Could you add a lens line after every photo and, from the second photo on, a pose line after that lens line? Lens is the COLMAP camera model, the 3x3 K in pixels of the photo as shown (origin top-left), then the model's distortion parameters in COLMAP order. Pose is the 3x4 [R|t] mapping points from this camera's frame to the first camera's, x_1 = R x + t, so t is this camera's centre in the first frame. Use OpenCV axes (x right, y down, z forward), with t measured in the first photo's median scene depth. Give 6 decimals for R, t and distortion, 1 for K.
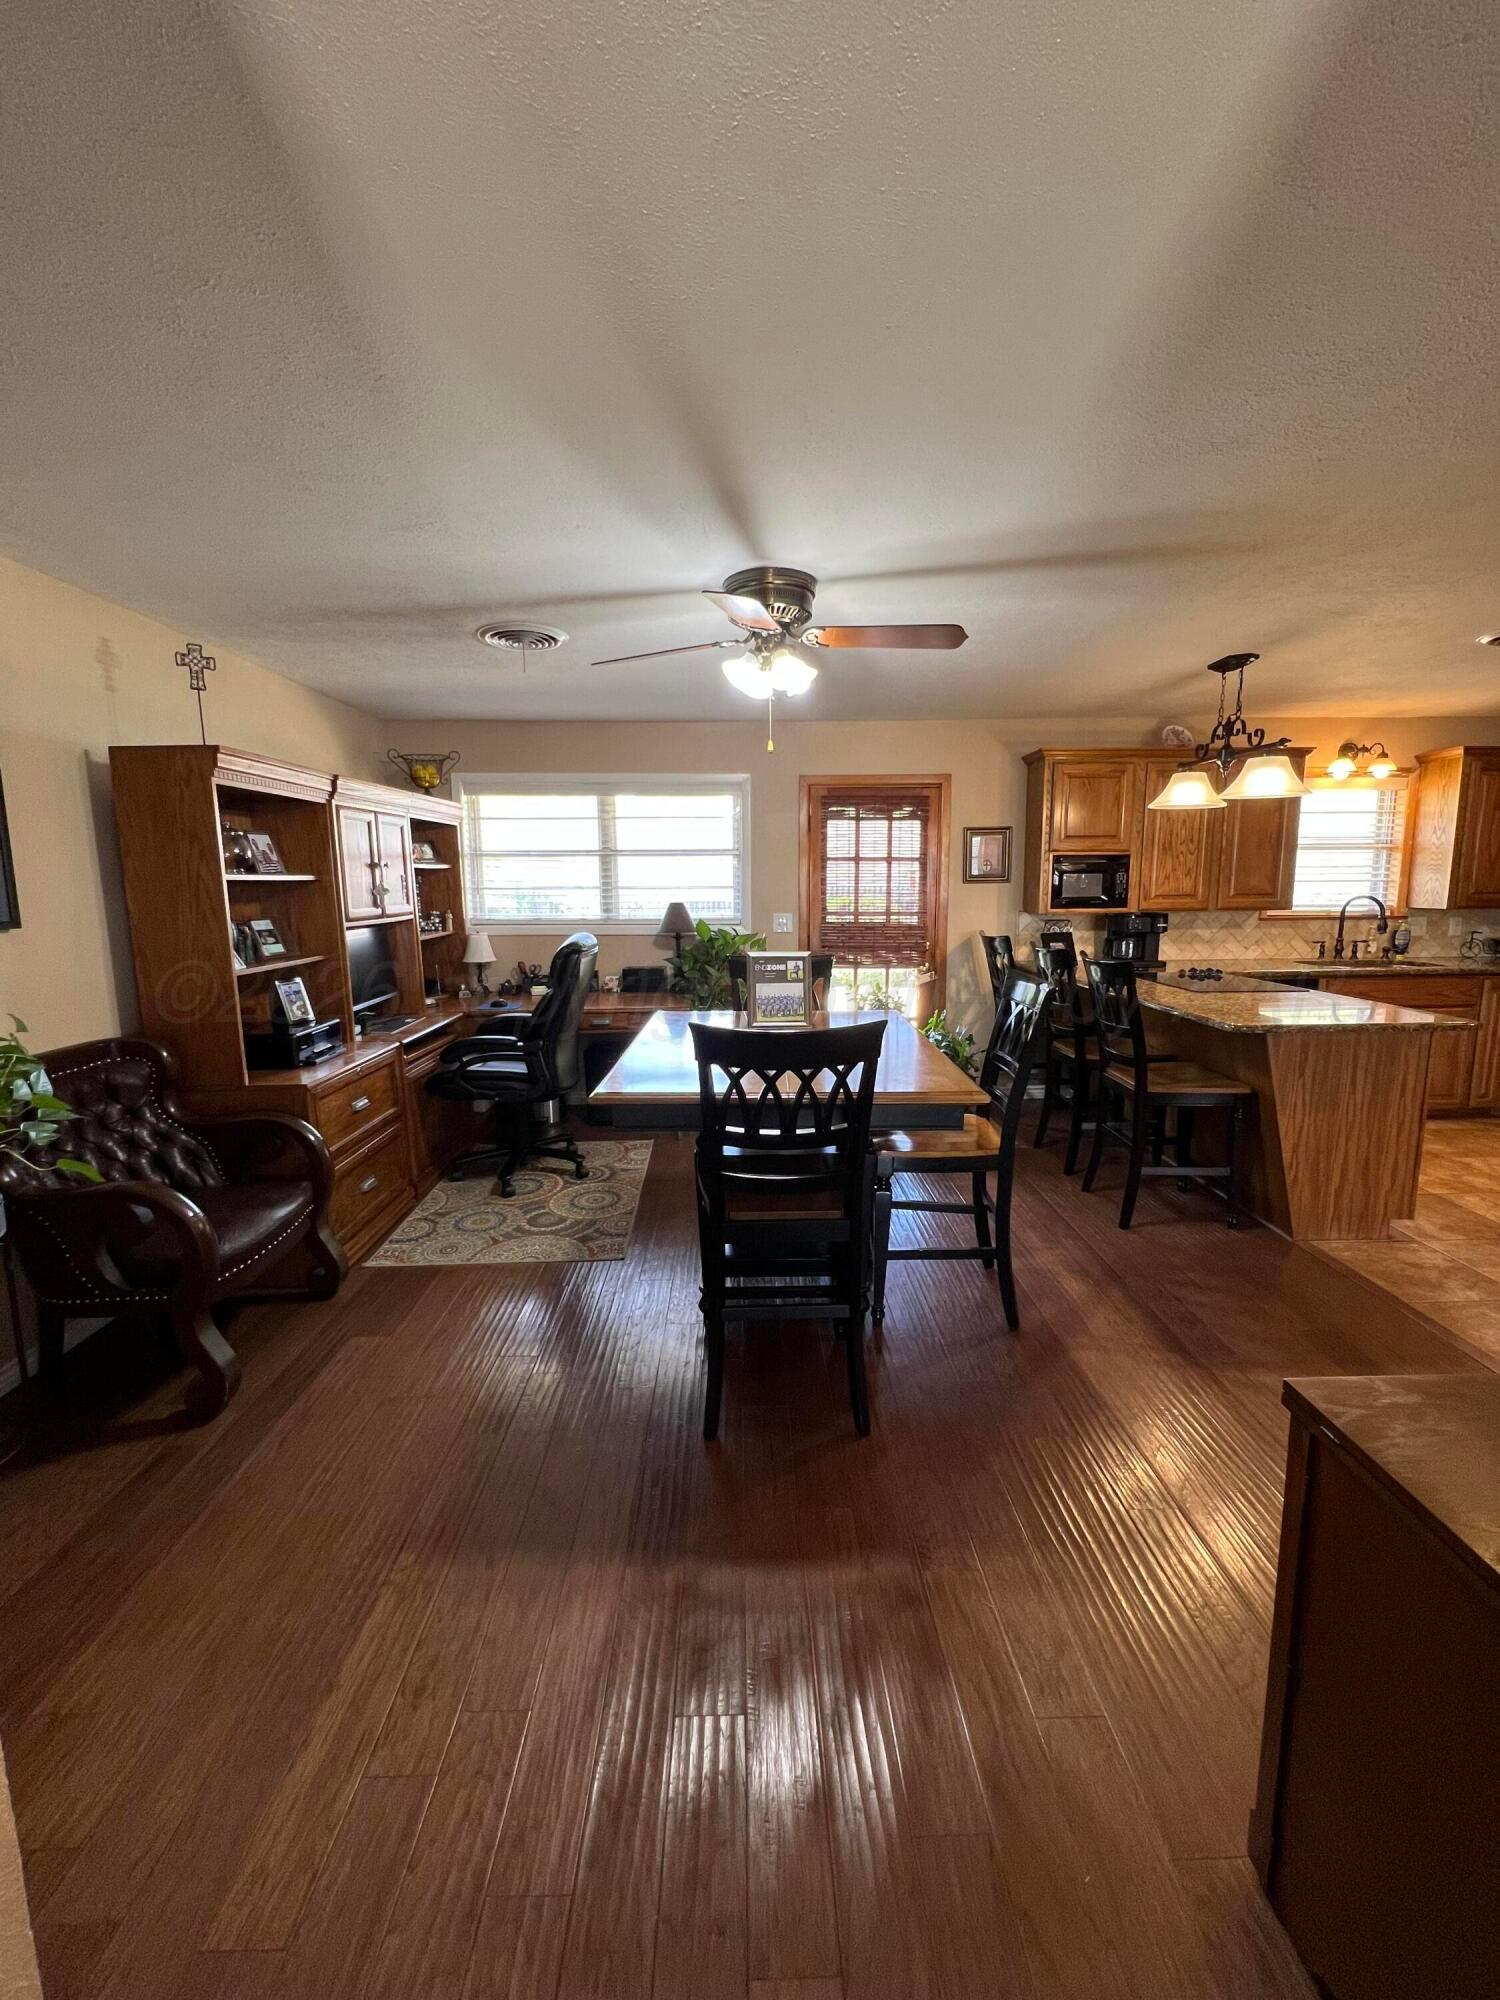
lens RADIAL K [[808.3, 0, 764.0], [0, 808.3, 995.9], [0, 0, 1]] dist [0.001082, 0.000091]
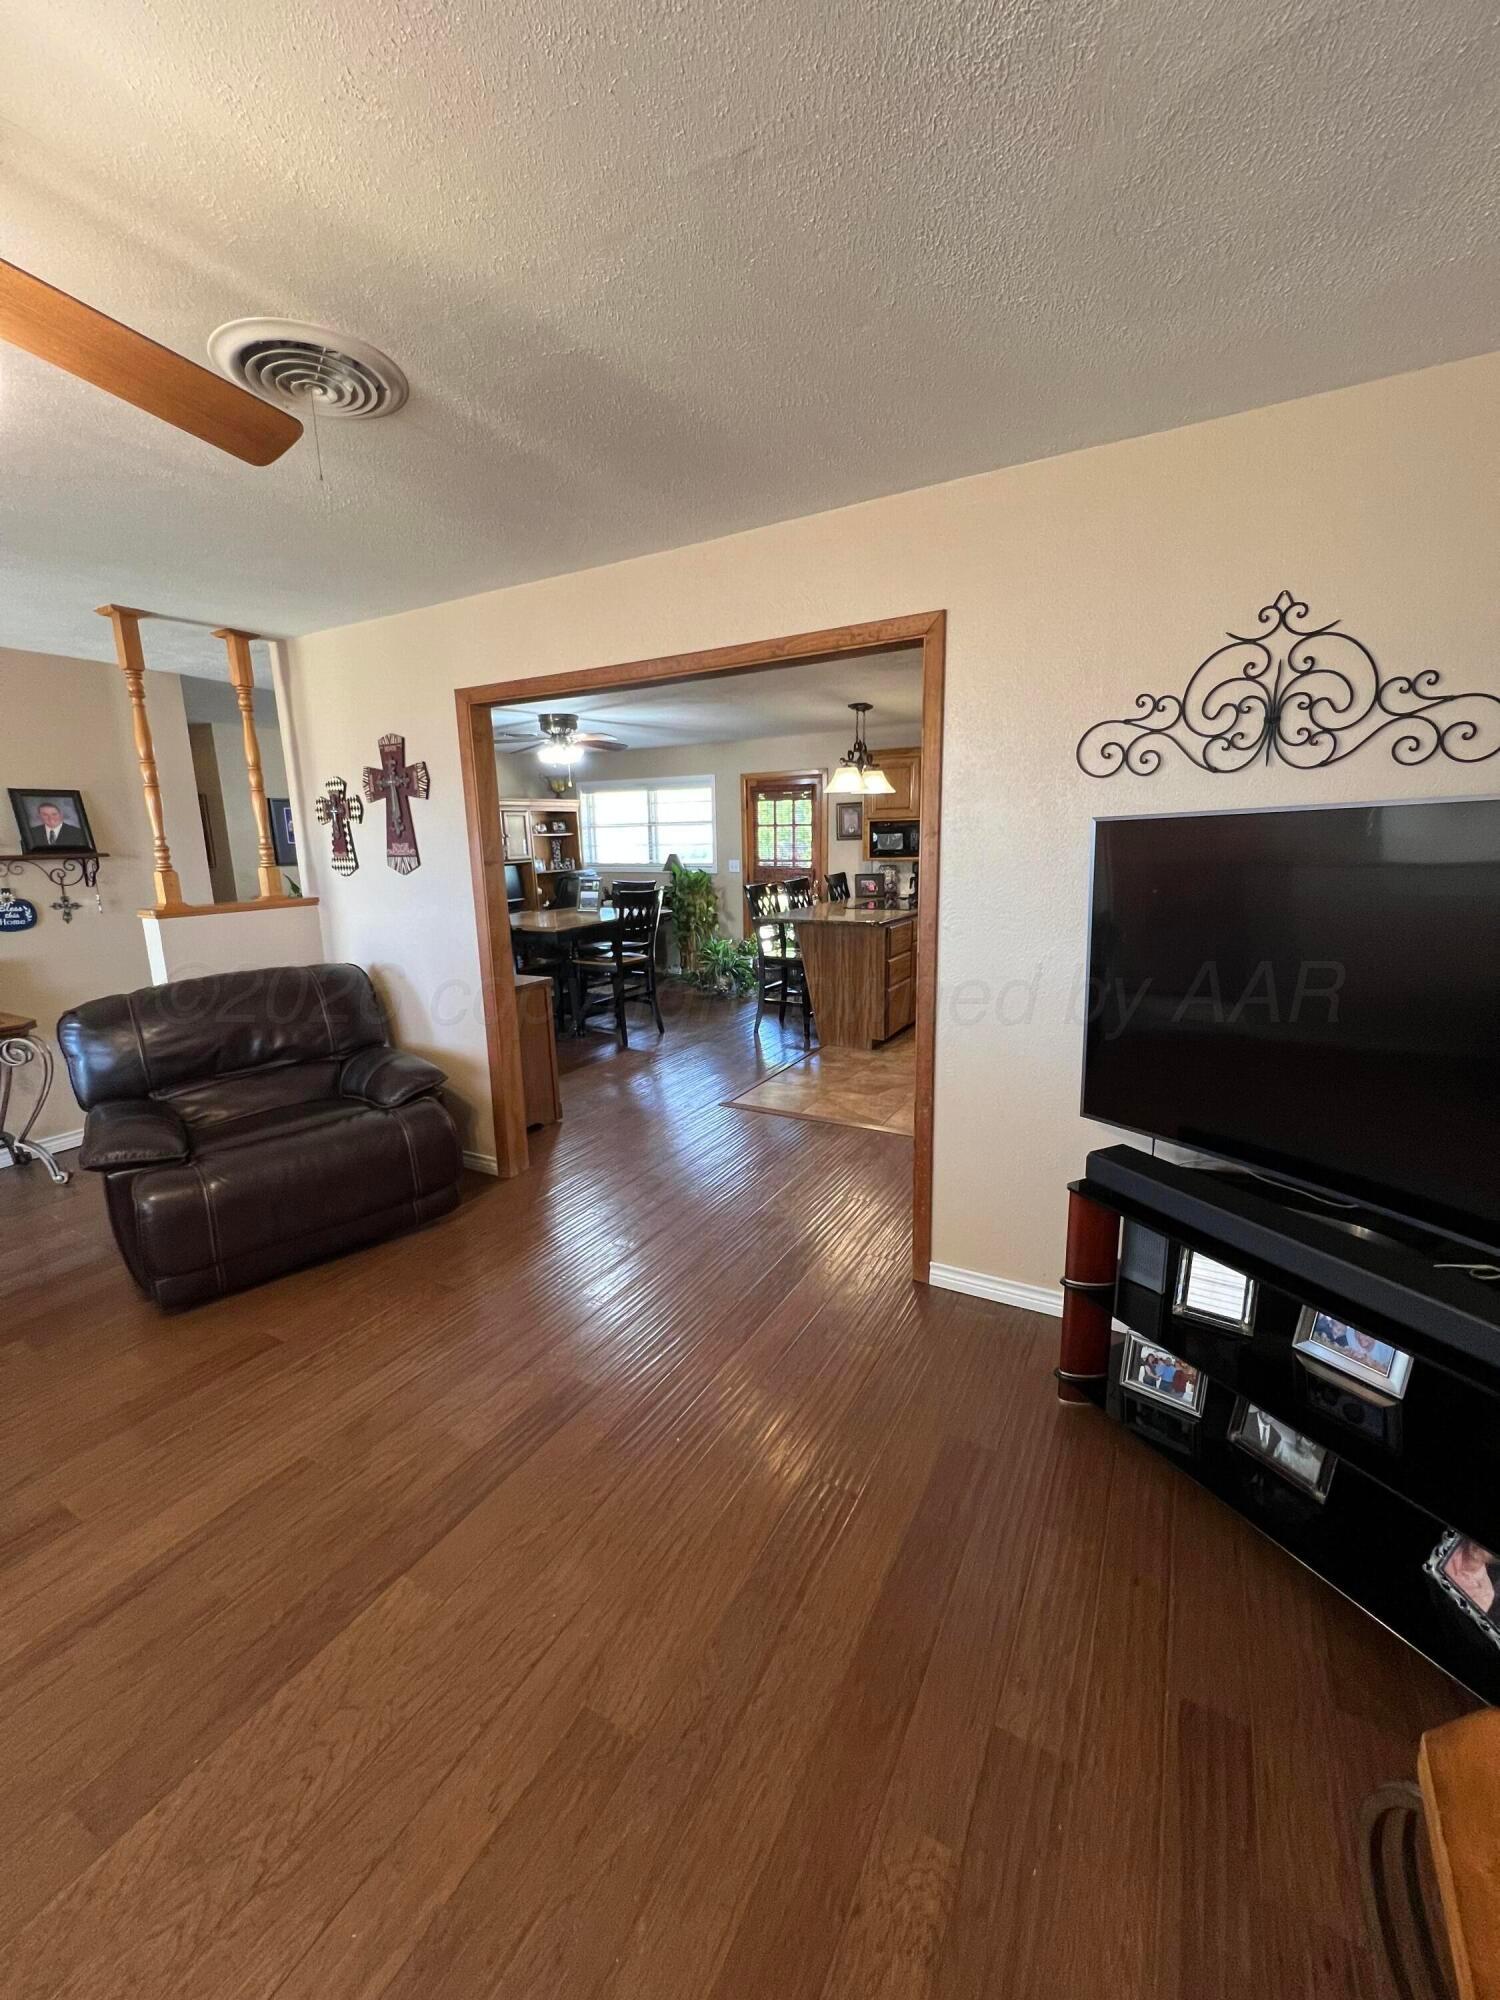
lens RADIAL K [[799.1, 0, 750.0], [0, 799.1, 1000.0], [0, 0, 1]] dist [0.001051, 0.000126]
pose [[0.861233, 0.090185, -0.500145, 0.885516], [-0.056013, 0.994977, 0.082960, 0.042635], [0.505115, -0.043433, 0.861959, -0.382071]]
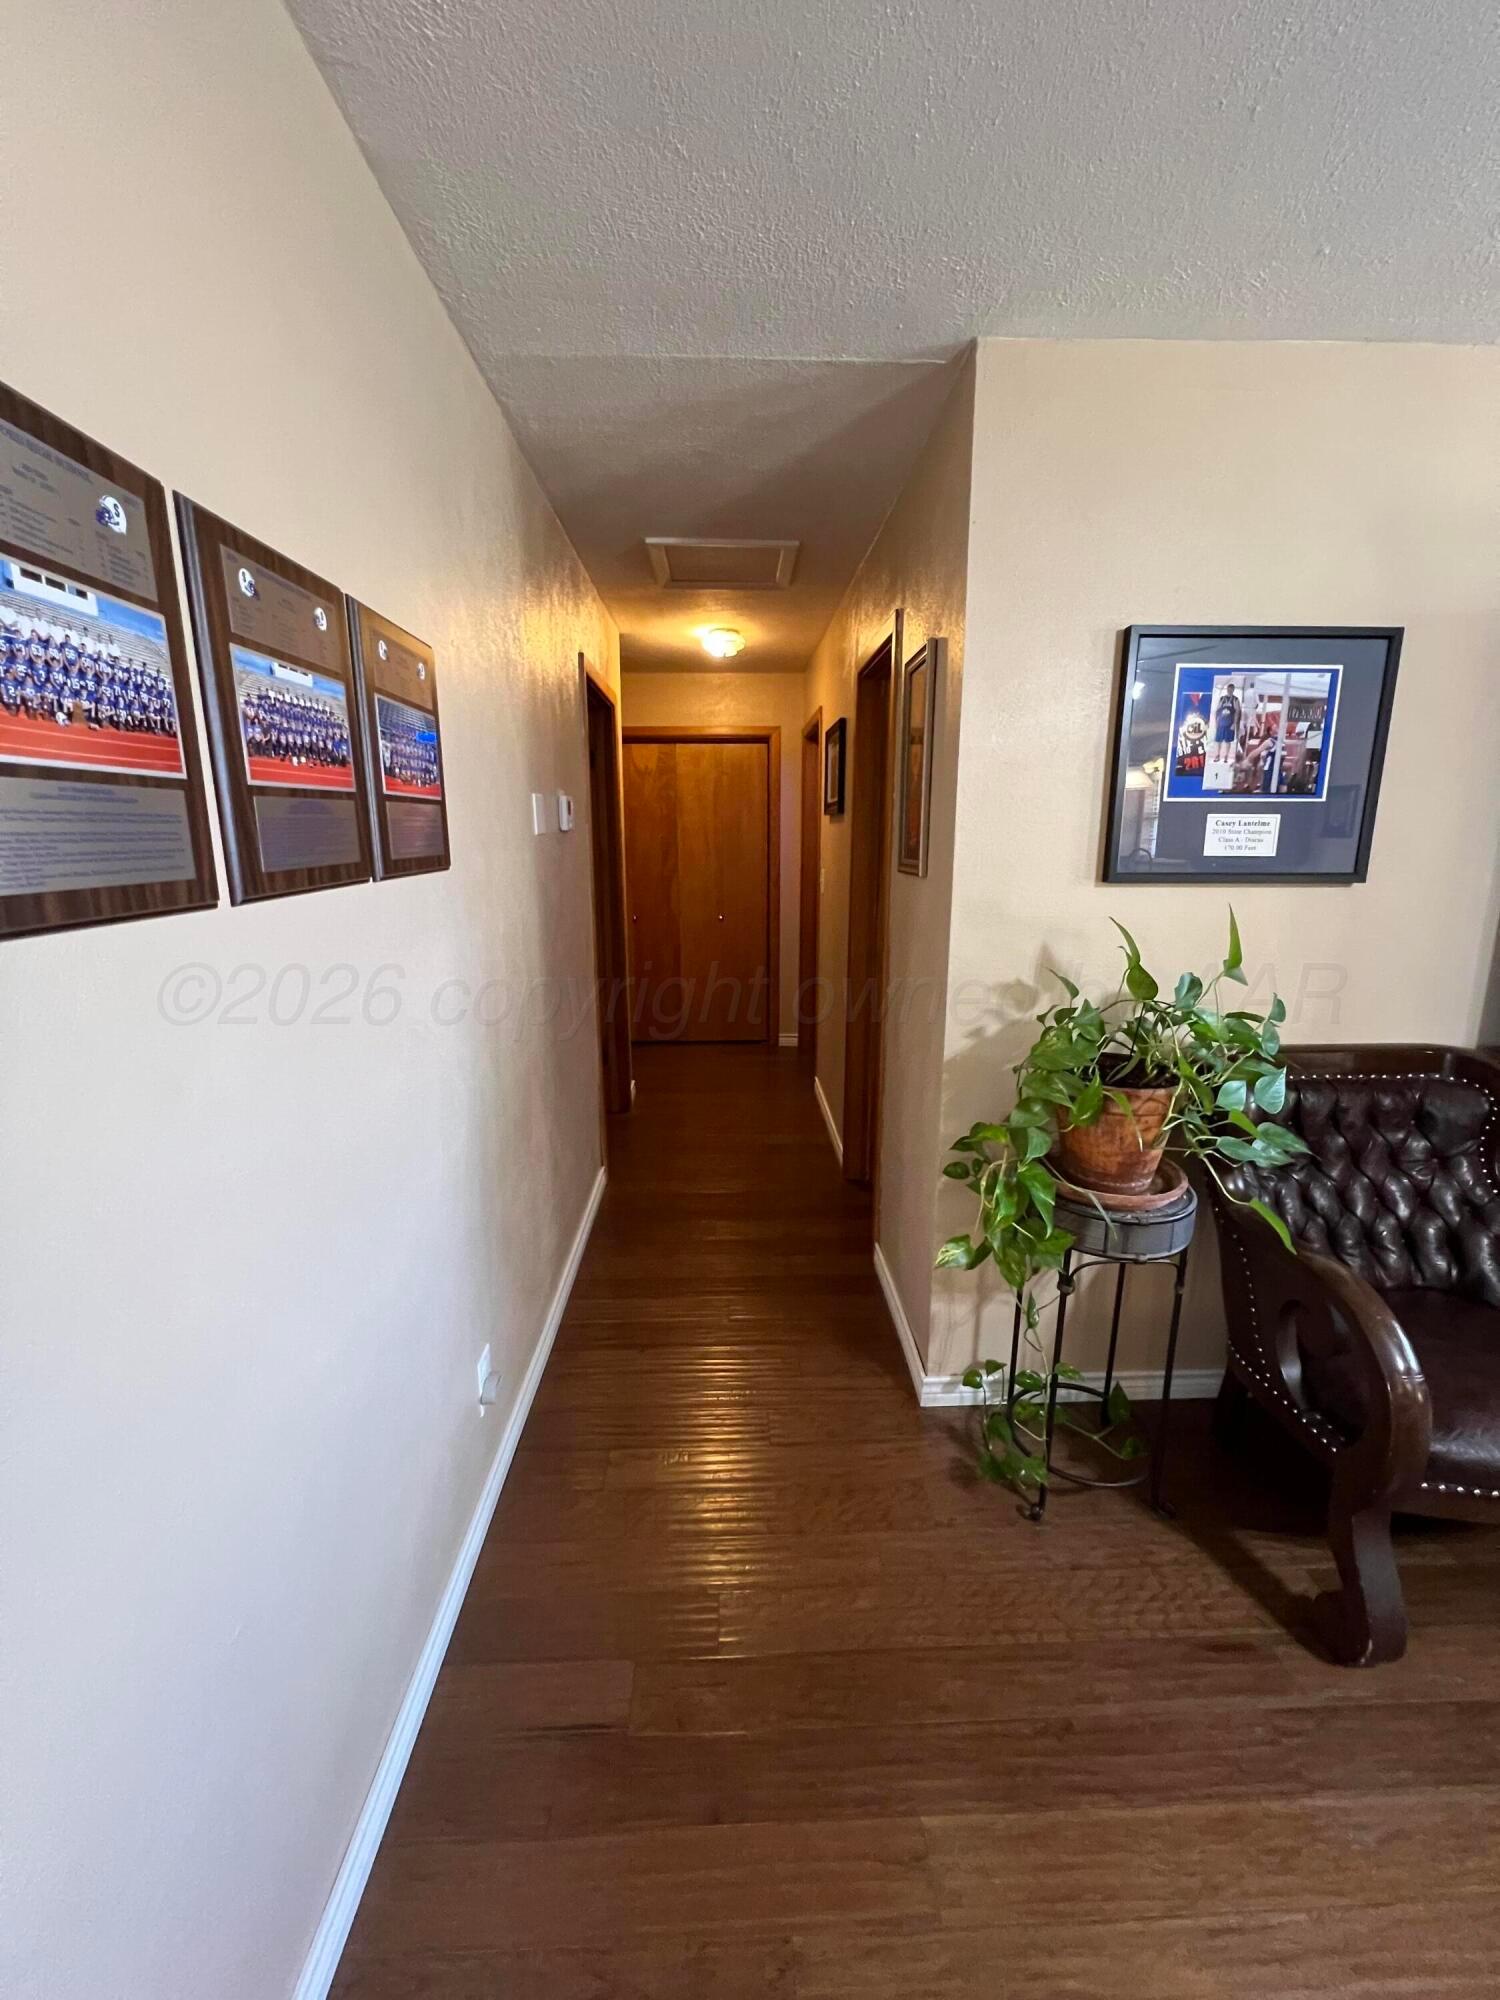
lens RADIAL K [[808.3, 0, 764.0], [0, 808.3, 995.9], [0, 0, 1]] dist [0.001082, 0.000091]
pose [[0.012345, 0.209094, -0.977818, -0.169582], [-0.136336, 0.969112, 0.205511, -0.064605], [0.990586, 0.130774, 0.040471, 0.458511]]
